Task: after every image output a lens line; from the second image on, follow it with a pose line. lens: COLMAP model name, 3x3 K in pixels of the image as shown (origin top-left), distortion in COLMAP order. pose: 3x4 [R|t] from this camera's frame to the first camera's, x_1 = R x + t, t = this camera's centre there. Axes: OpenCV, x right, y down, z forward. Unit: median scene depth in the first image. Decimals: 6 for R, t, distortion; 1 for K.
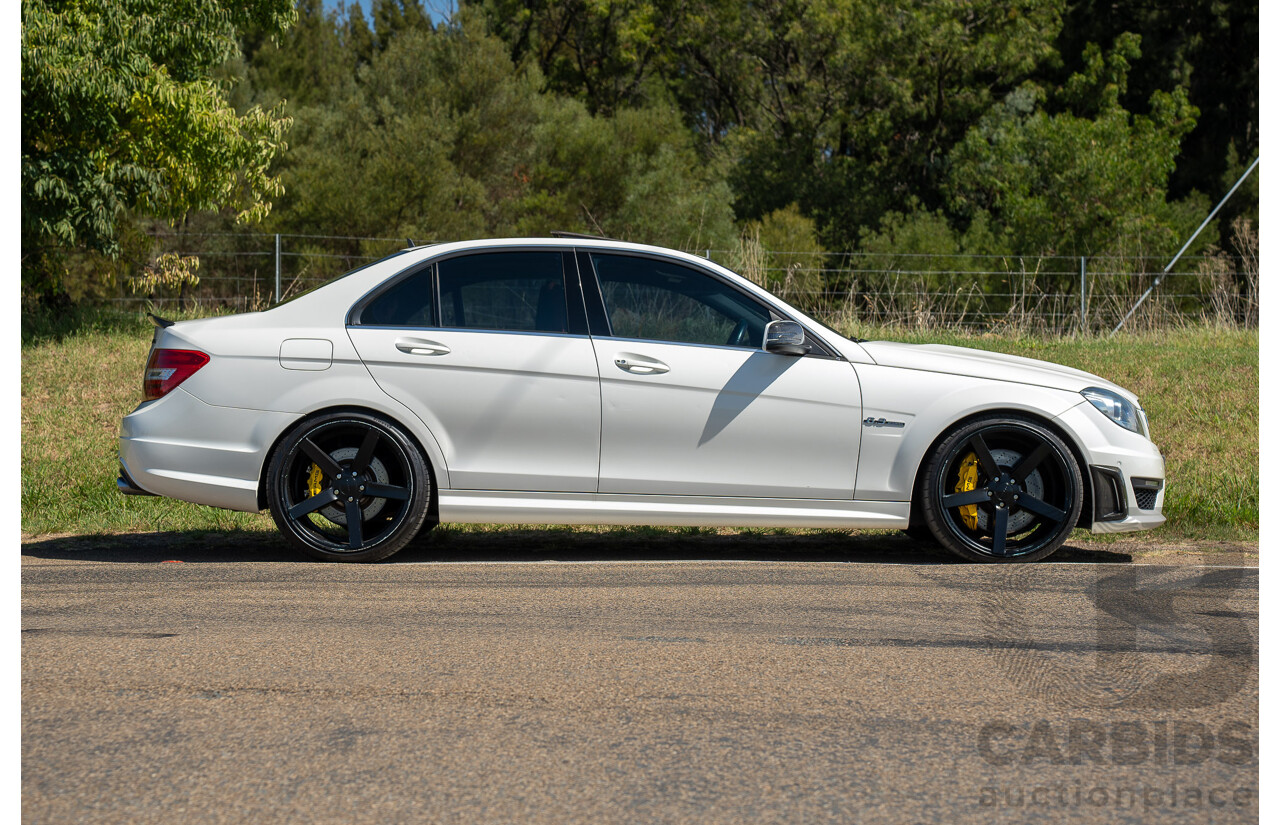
lens RADIAL K [[2242.9, 0, 686.3], [0, 2242.9, 417.7], [0, 0, 1]] dist [0.272671, 0.242959]
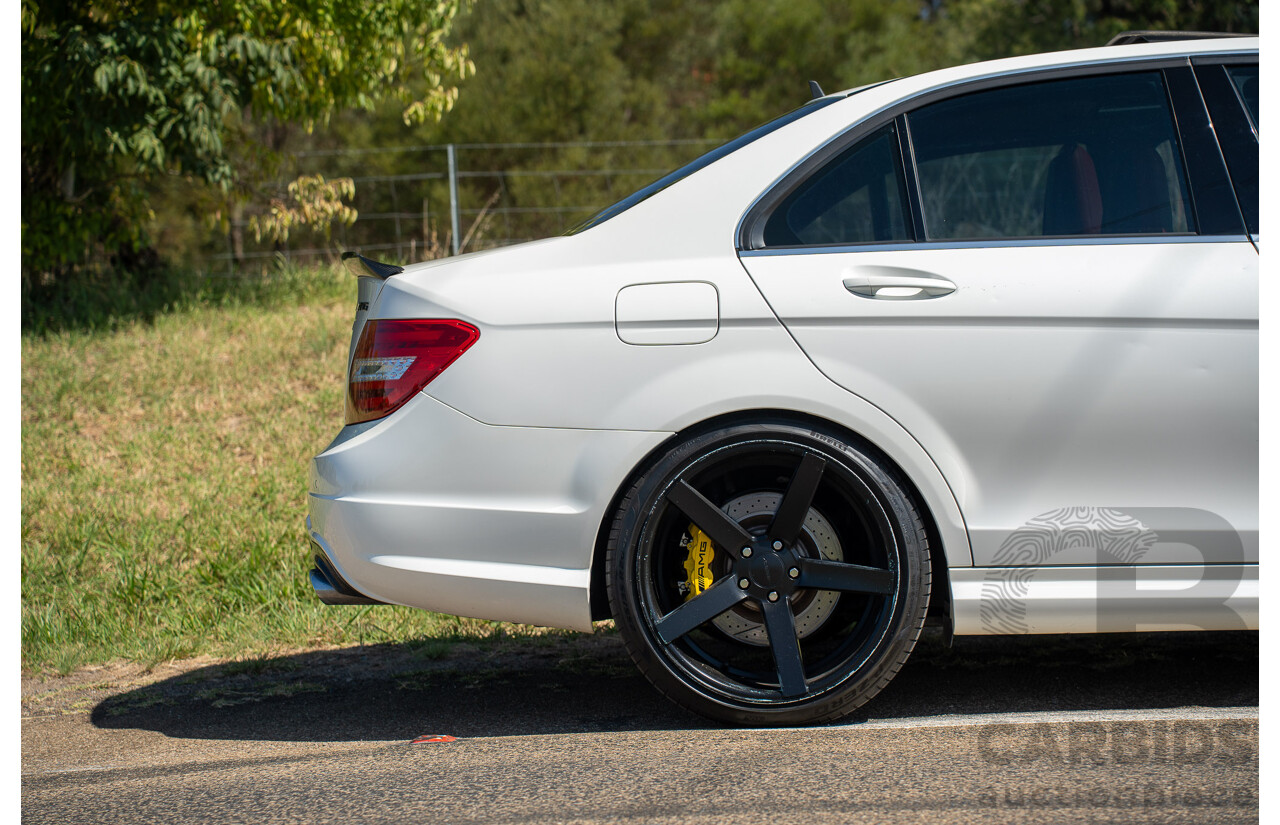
lens RADIAL K [[2350.8, 0, 666.7], [0, 2350.8, 414.8], [0, 0, 1]] dist [0.483280, 0.303090]
pose [[0.997481, -0.058760, -0.039724, -0.105337], [0.059427, 0.998107, 0.015824, -0.009705], [0.038719, -0.018145, 0.999085, 0.337004]]
